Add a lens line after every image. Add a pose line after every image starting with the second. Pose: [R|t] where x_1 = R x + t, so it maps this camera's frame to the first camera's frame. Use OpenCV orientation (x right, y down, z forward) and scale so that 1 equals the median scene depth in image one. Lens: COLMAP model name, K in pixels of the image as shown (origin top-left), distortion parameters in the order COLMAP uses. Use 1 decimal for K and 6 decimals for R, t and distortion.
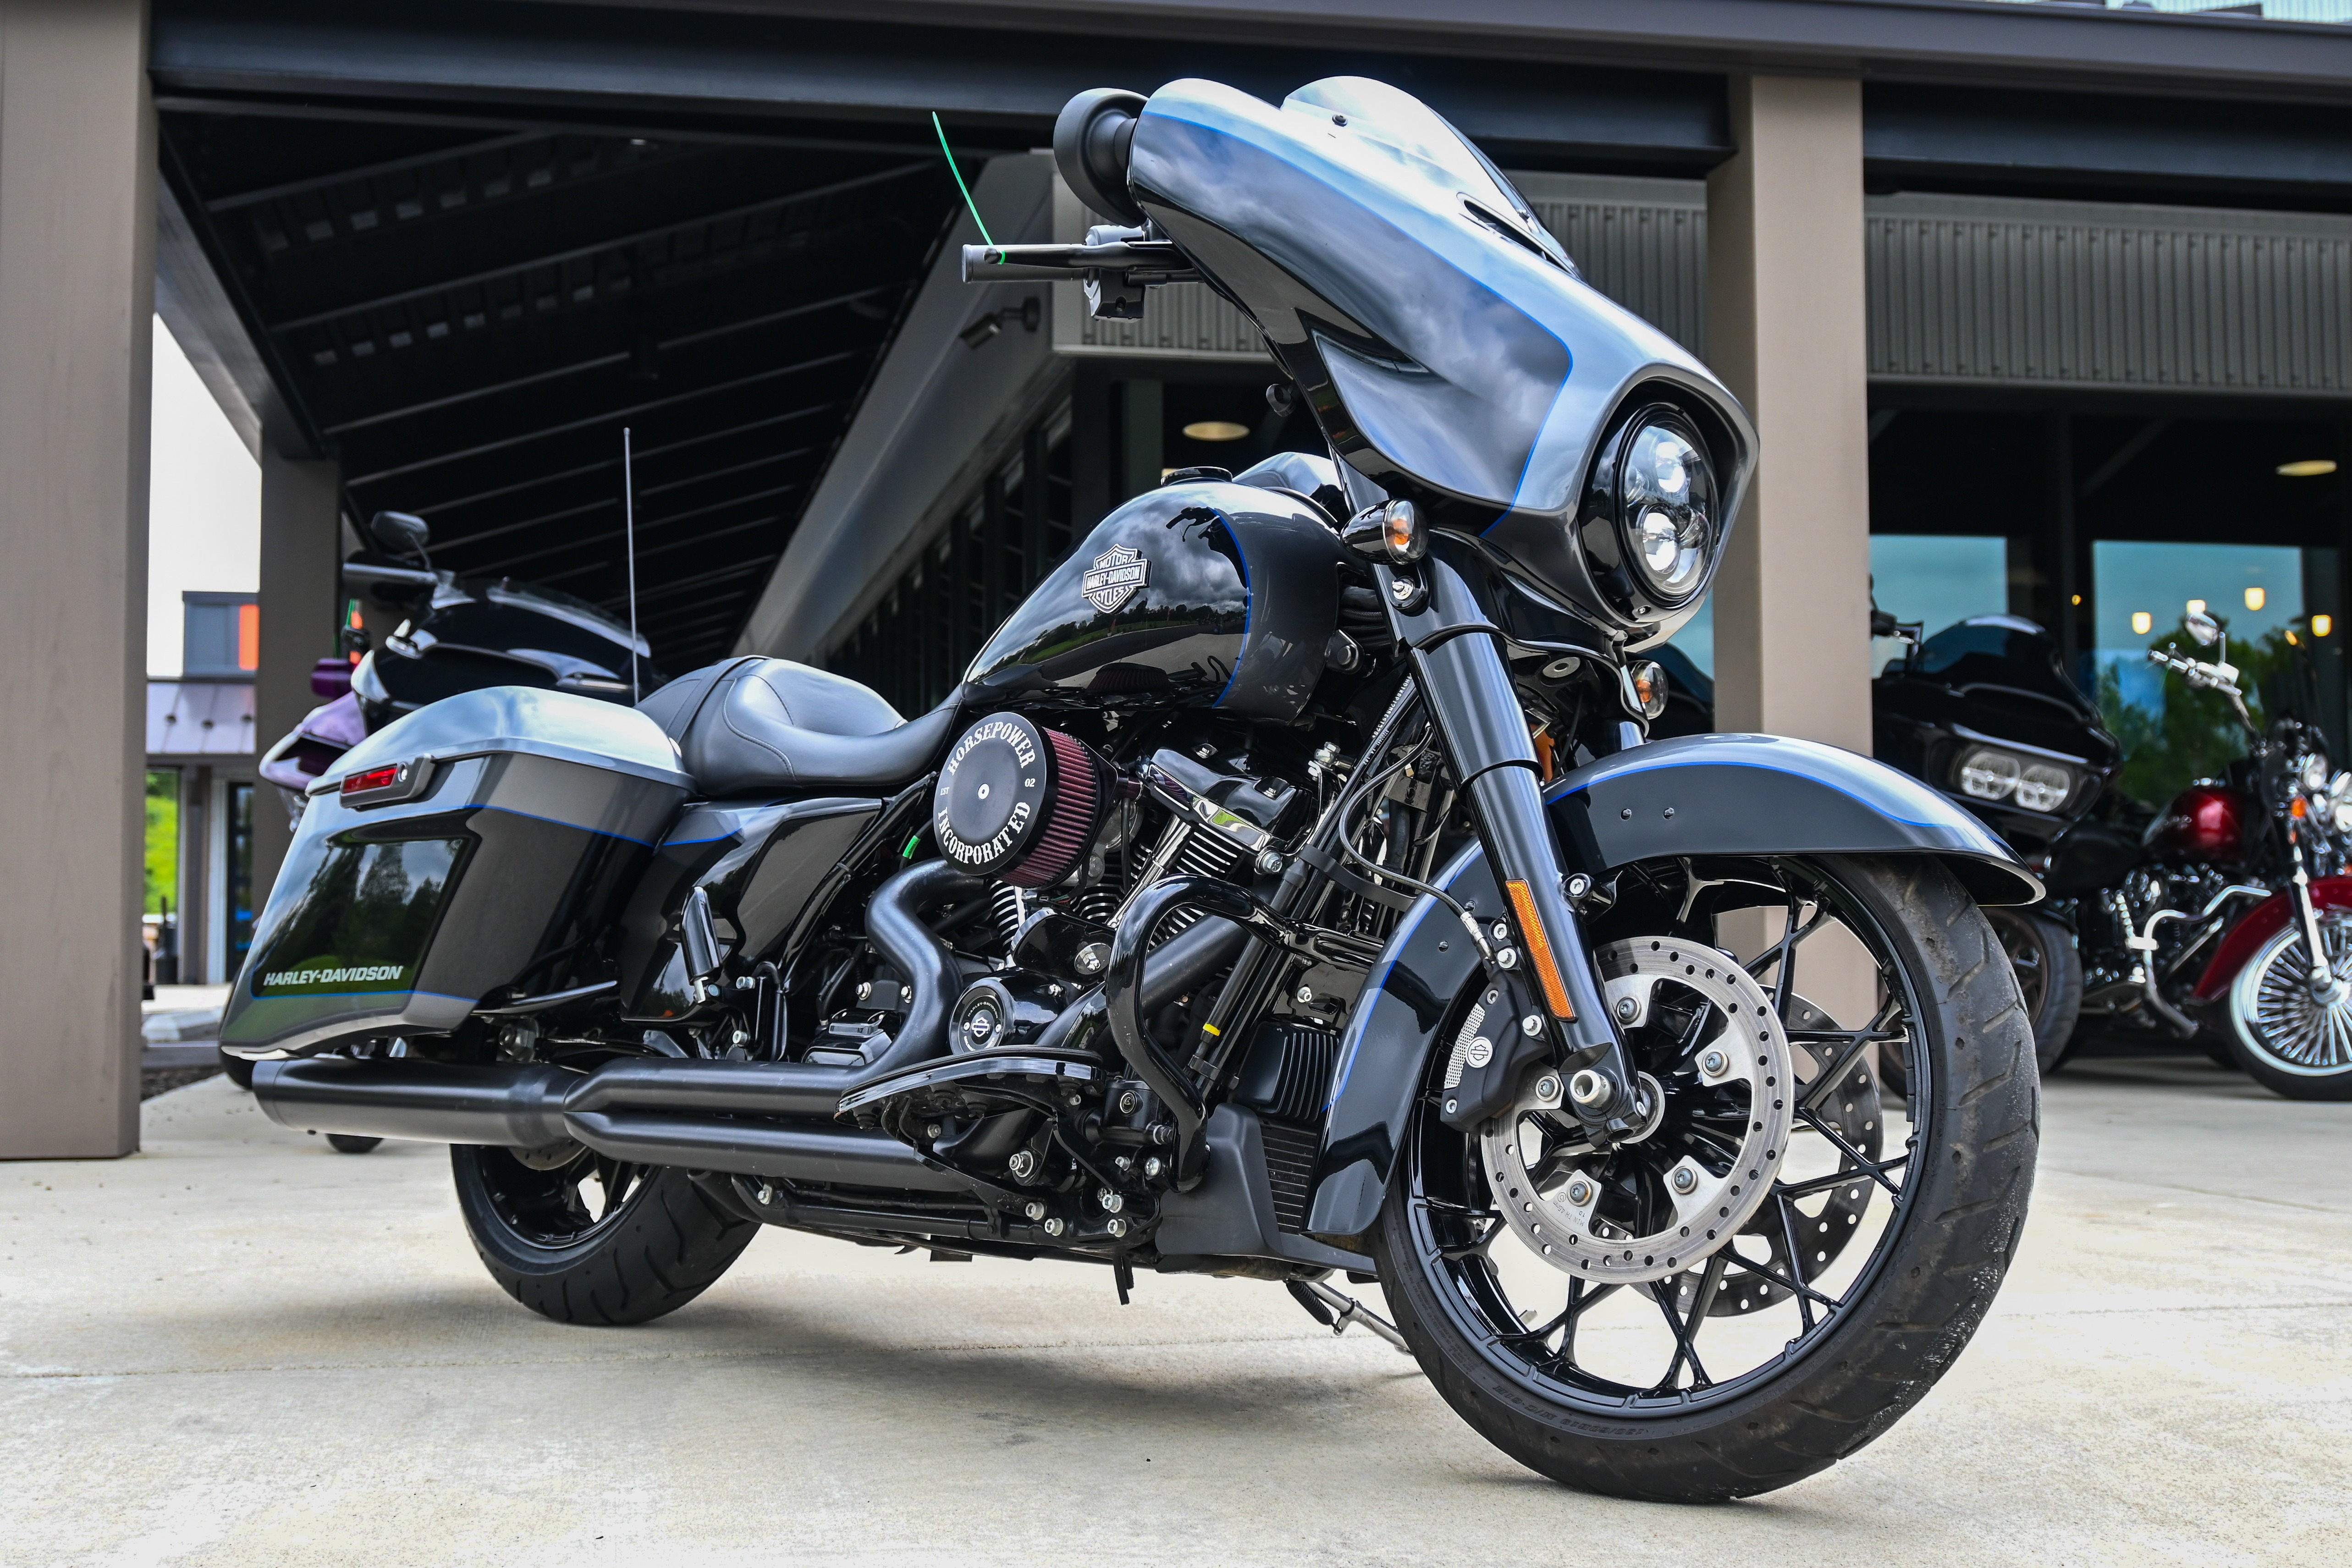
lens RADIAL K [[3021.7, 0, 1176.0], [0, 3021.7, 784.0], [0, 0, 1]] dist [-0.036235, 0.001762]
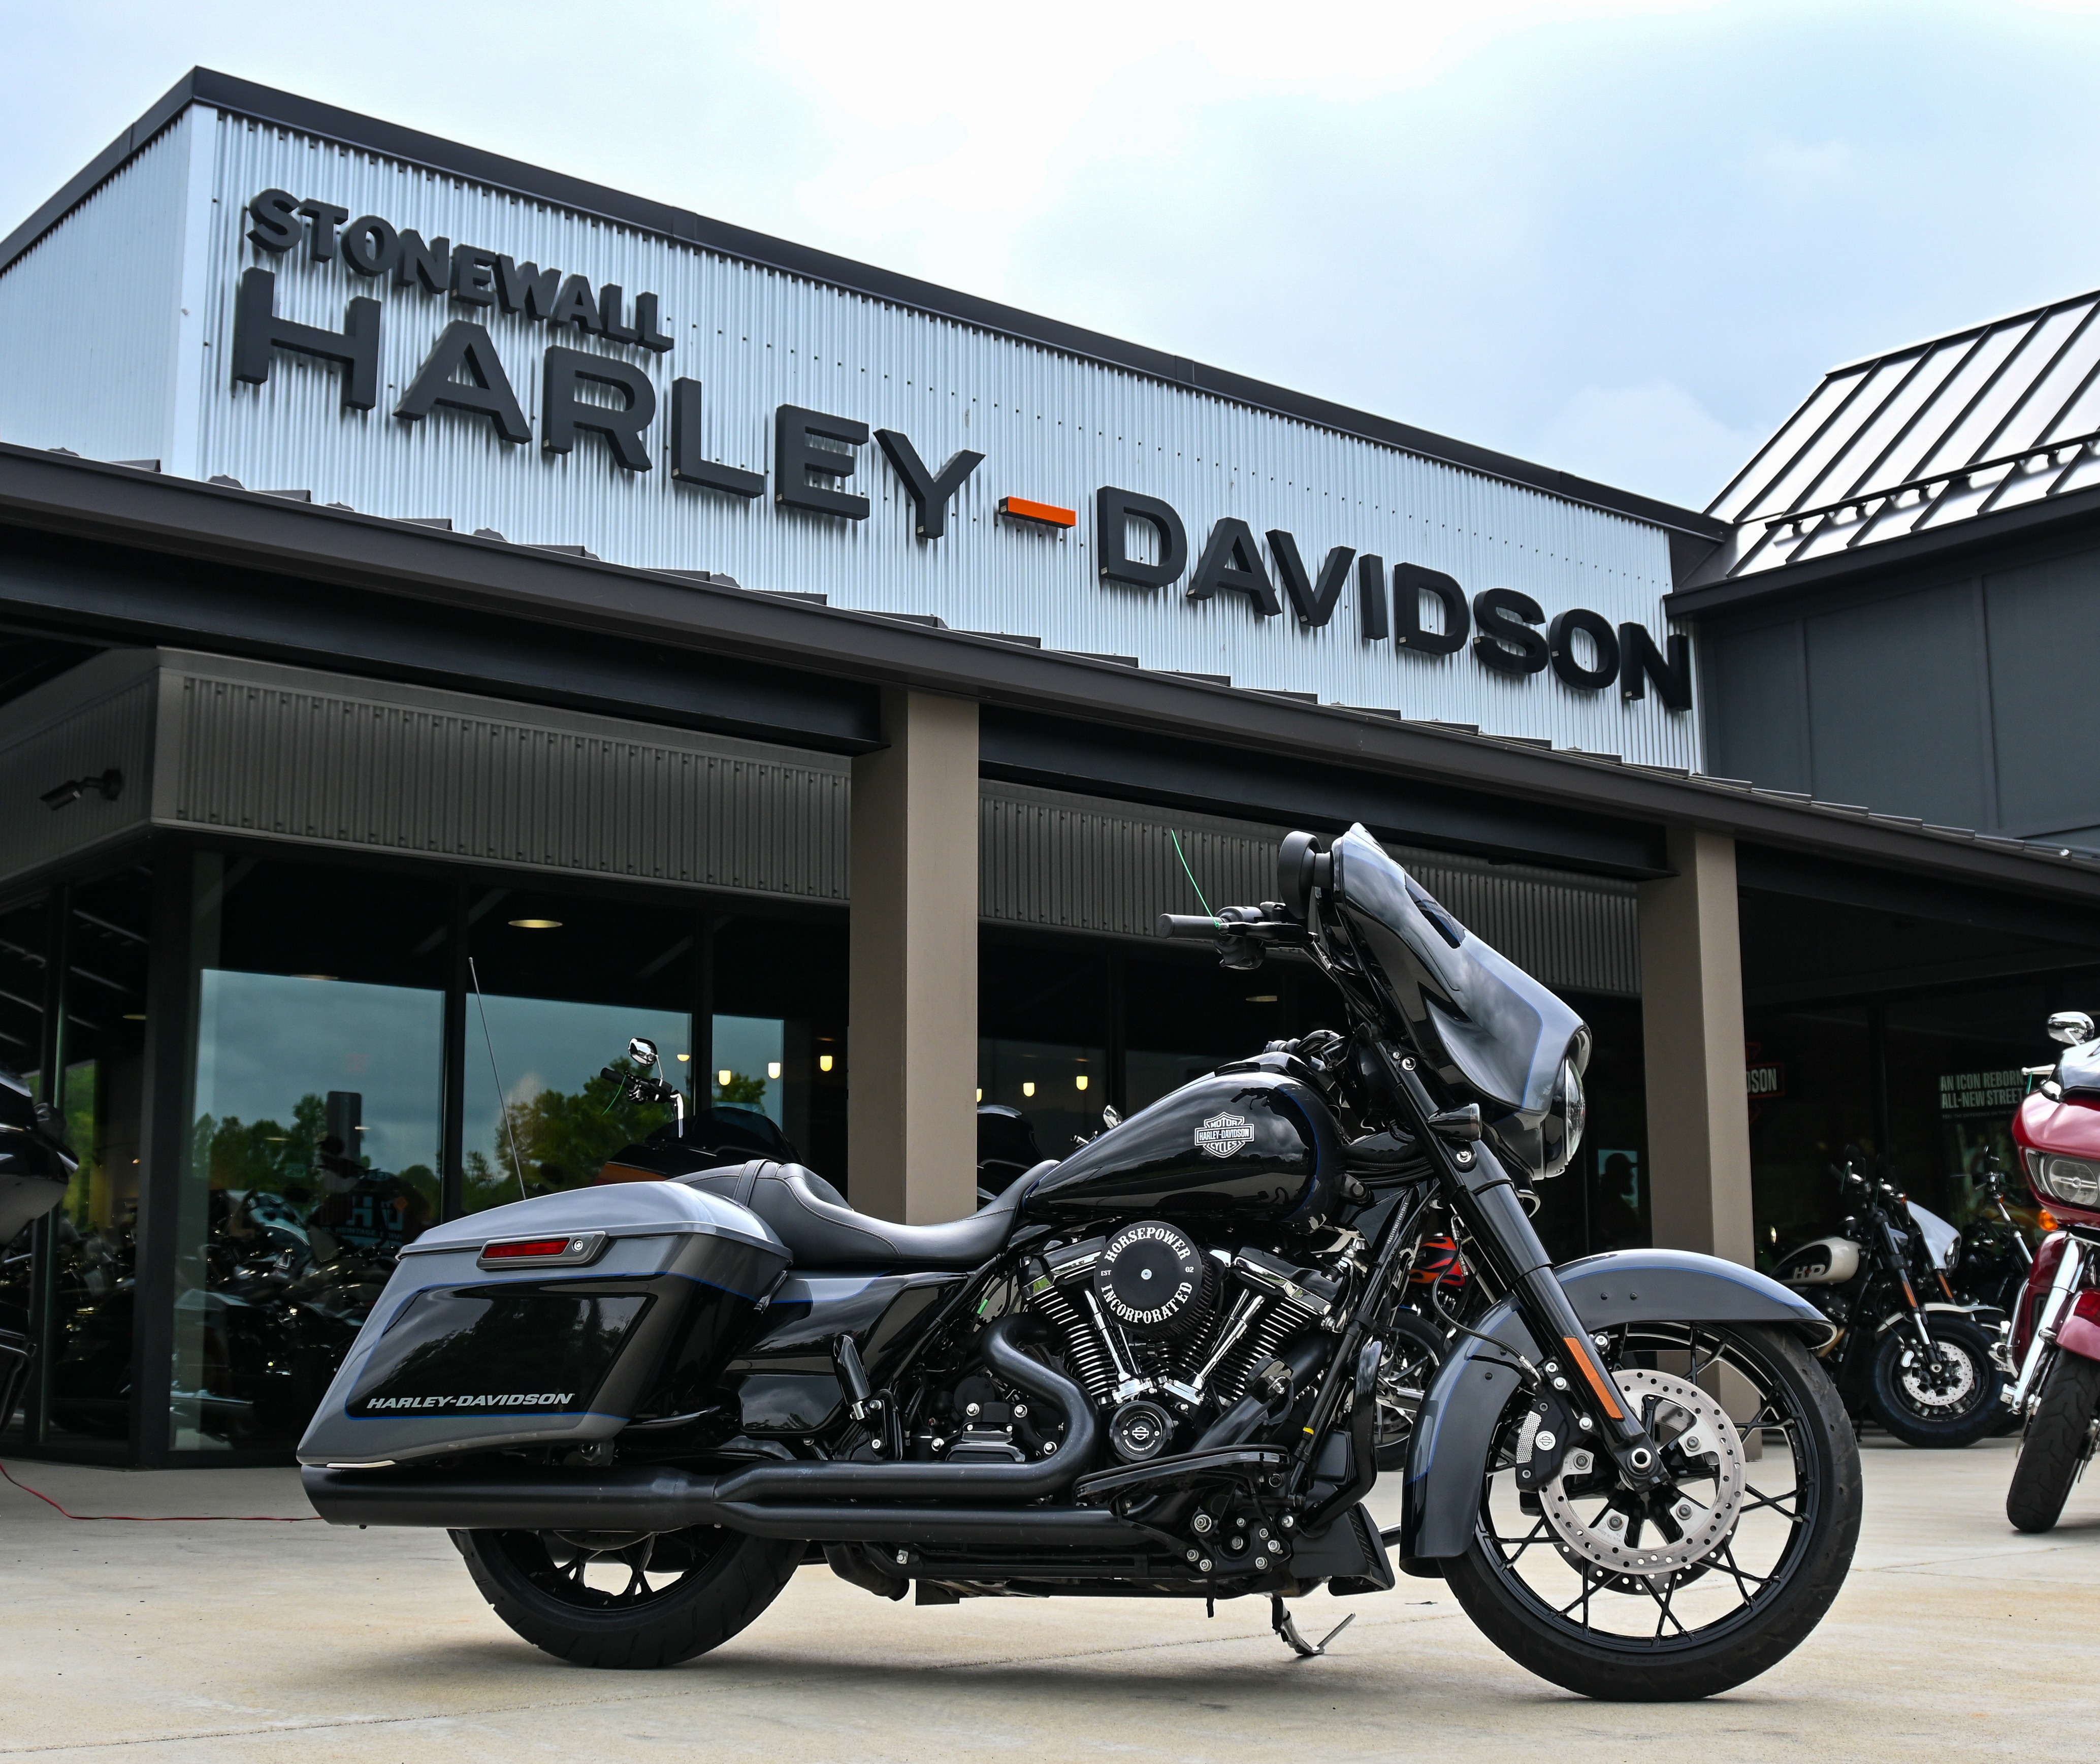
lens RADIAL K [[2840.2, 0, 1050.0], [0, 2840.2, 882.0], [0, 0, 1]] dist [-0.117105, 0.090156]
pose [[0.870903, 0.077764, 0.485264, -0.805355], [-0.023875, 0.992931, -0.116269, -0.026213], [-0.490875, 0.089673, 0.866603, -0.209934]]
